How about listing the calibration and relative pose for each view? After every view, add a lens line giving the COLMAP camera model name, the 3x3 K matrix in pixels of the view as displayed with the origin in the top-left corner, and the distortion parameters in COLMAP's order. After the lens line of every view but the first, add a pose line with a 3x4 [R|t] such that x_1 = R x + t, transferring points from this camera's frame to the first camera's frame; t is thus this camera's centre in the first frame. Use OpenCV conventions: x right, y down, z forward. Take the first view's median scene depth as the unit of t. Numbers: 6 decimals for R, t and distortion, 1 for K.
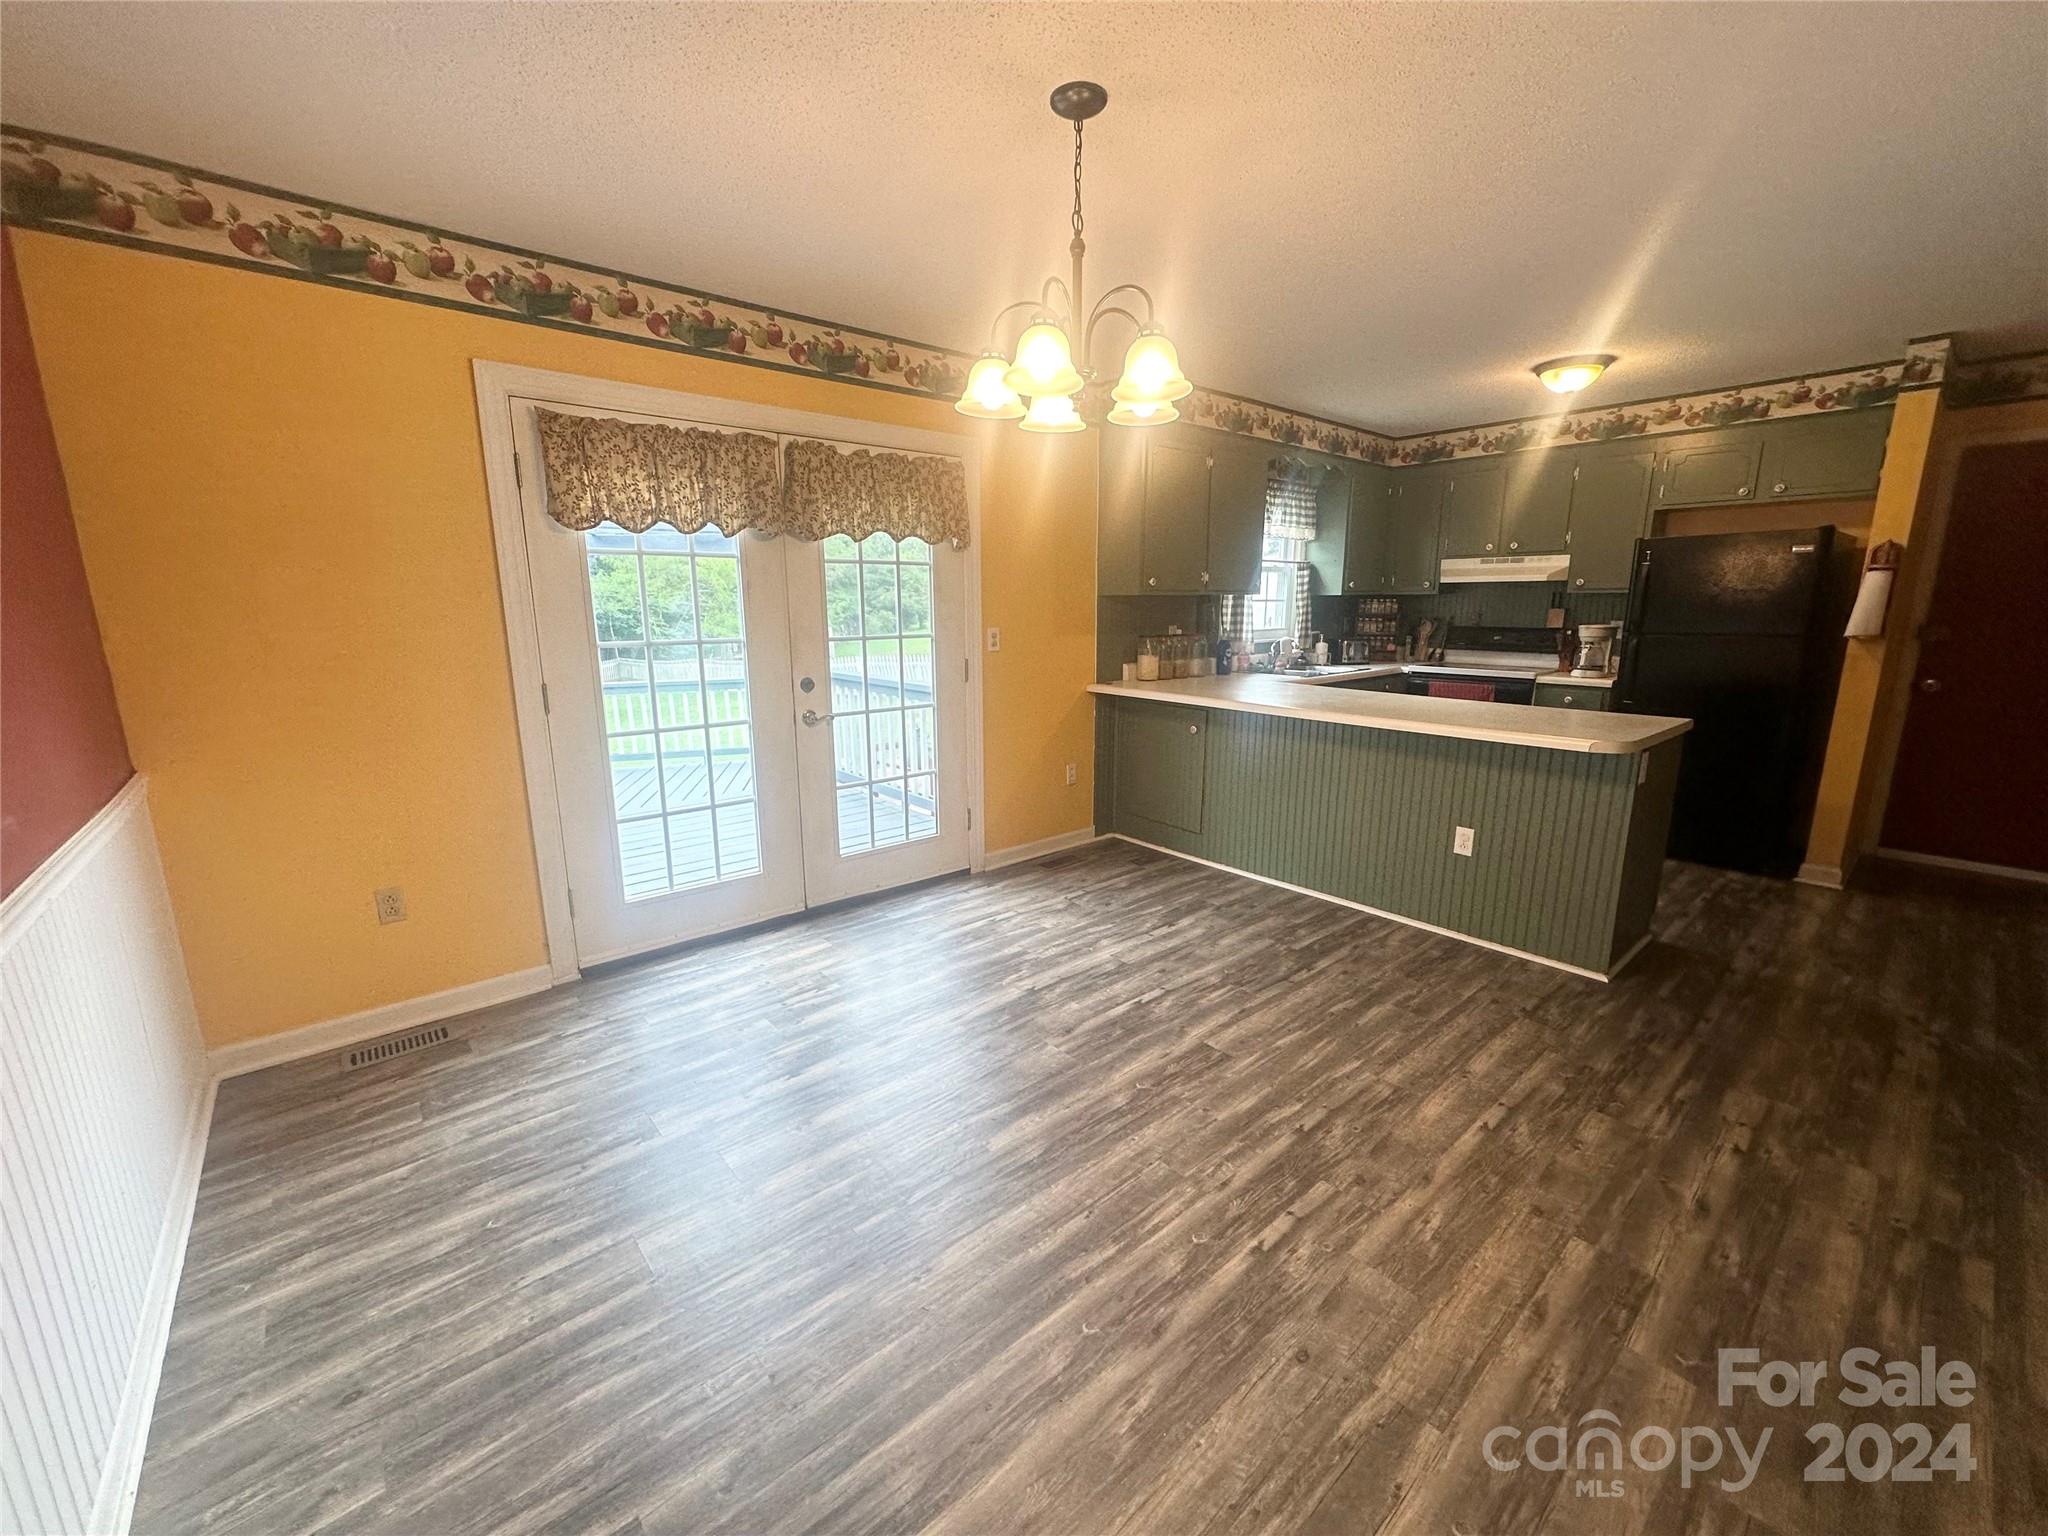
lens RADIAL K [[816.5, 0, 1024.6], [0, 816.5, 772.1], [0, 0, 1]] dist [-0.000141, -0.000131]
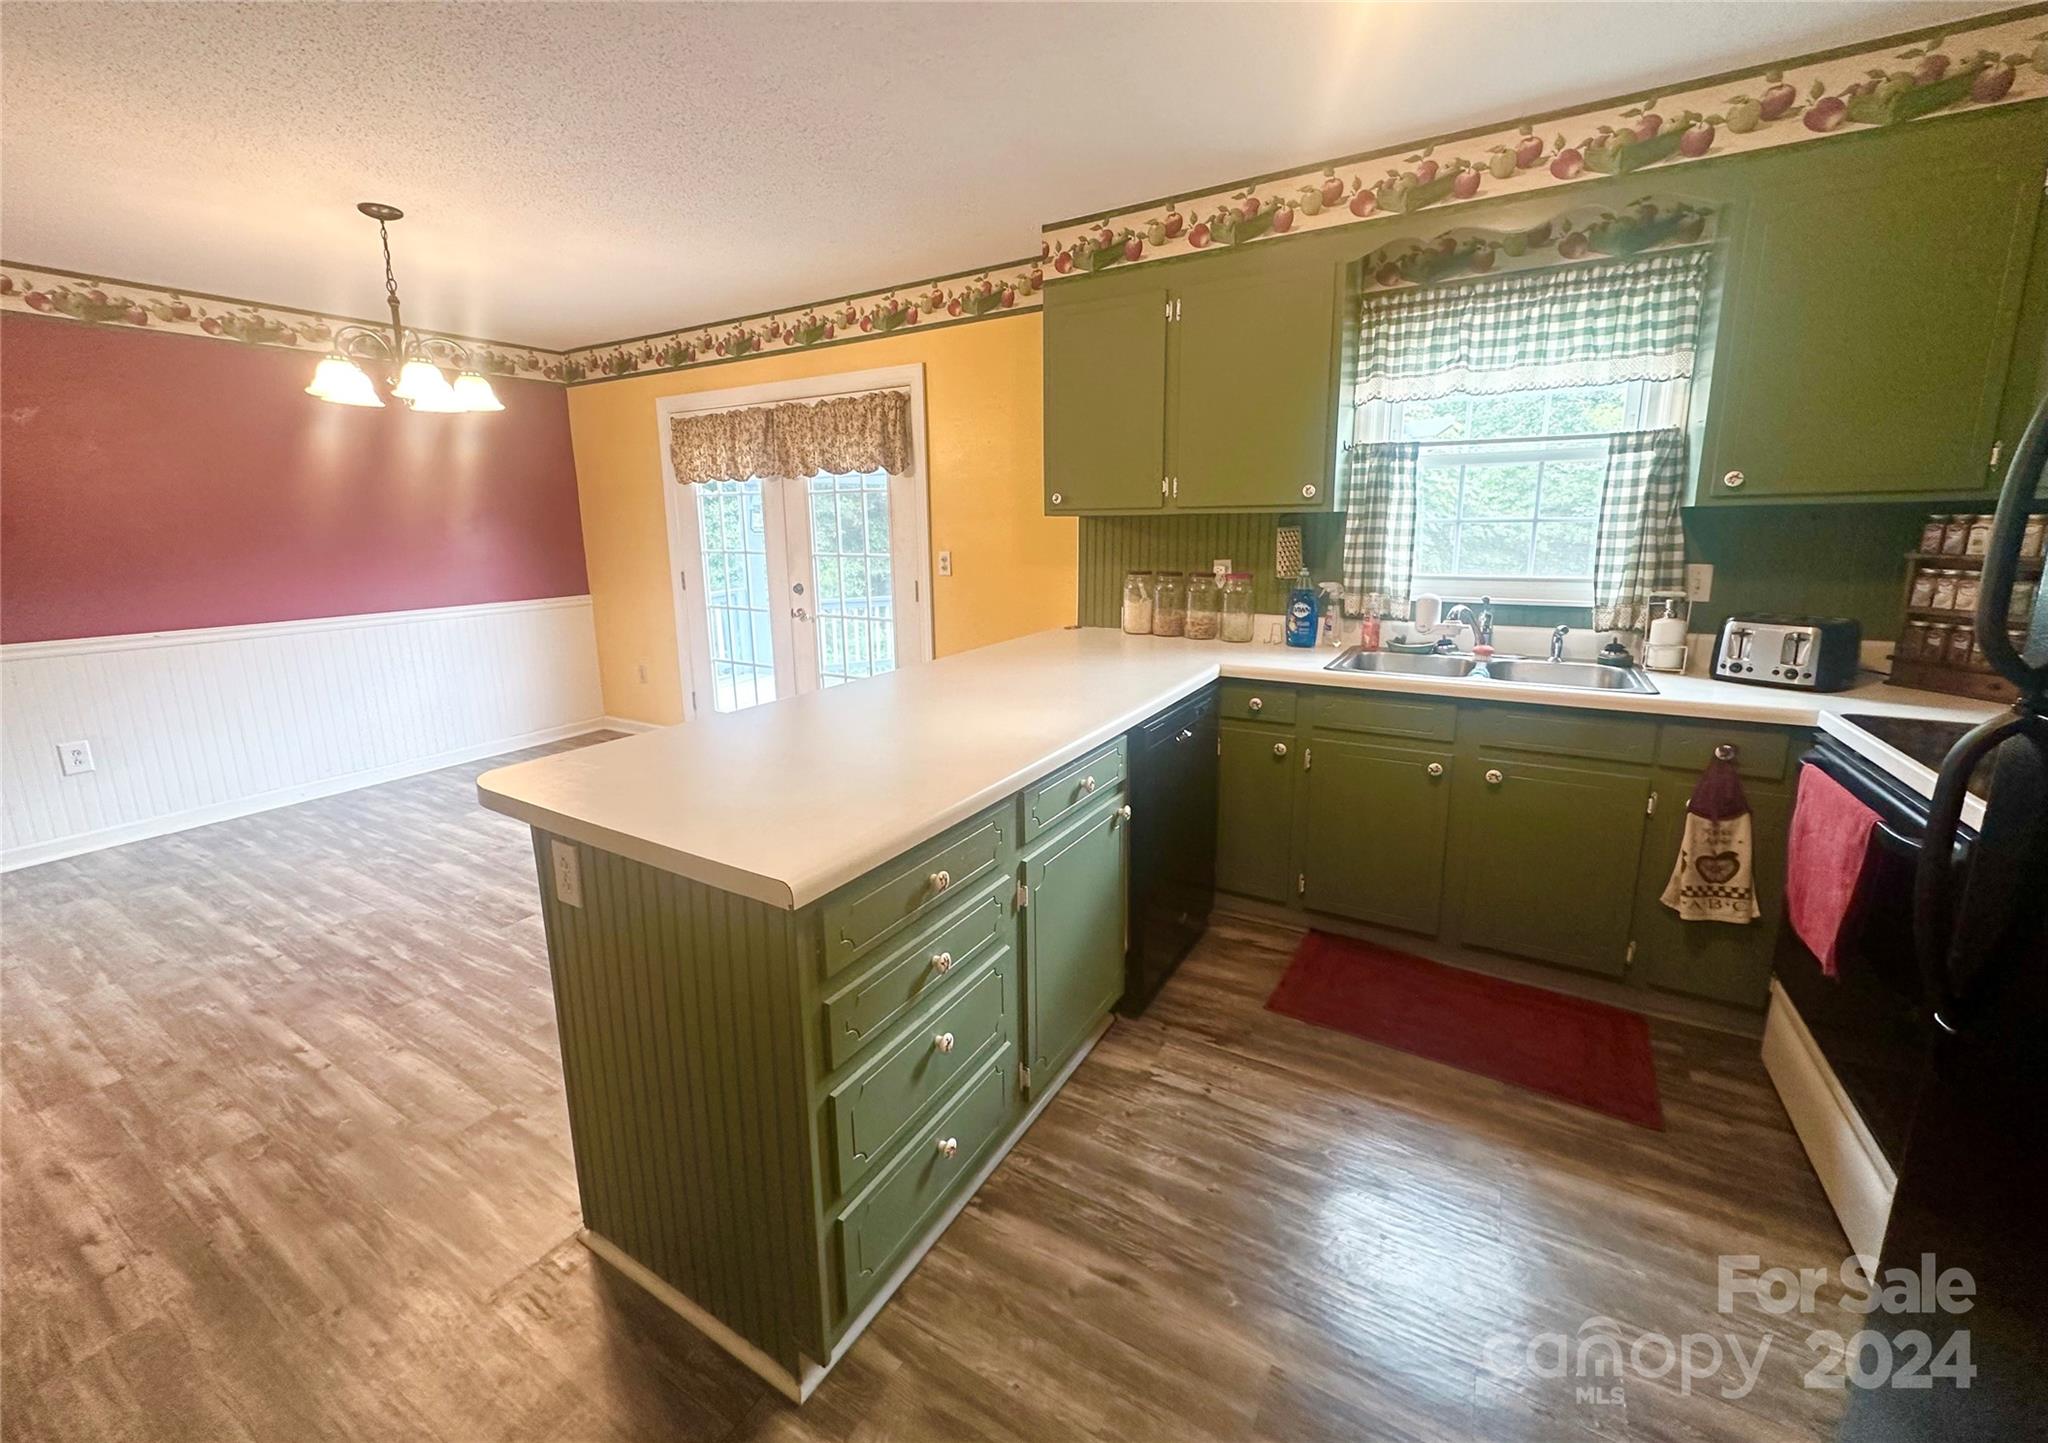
lens RADIAL K [[816.0, 0, 1023.4], [0, 816.0, 678.3], [0, 0, 1]] dist [-0.002147, 0.000345]
pose [[0.315163, 0.179578, -0.931893, 1.554035], [-0.186824, 0.974460, 0.124598, -0.281421], [0.930467, 0.134832, 0.340663, 1.301660]]
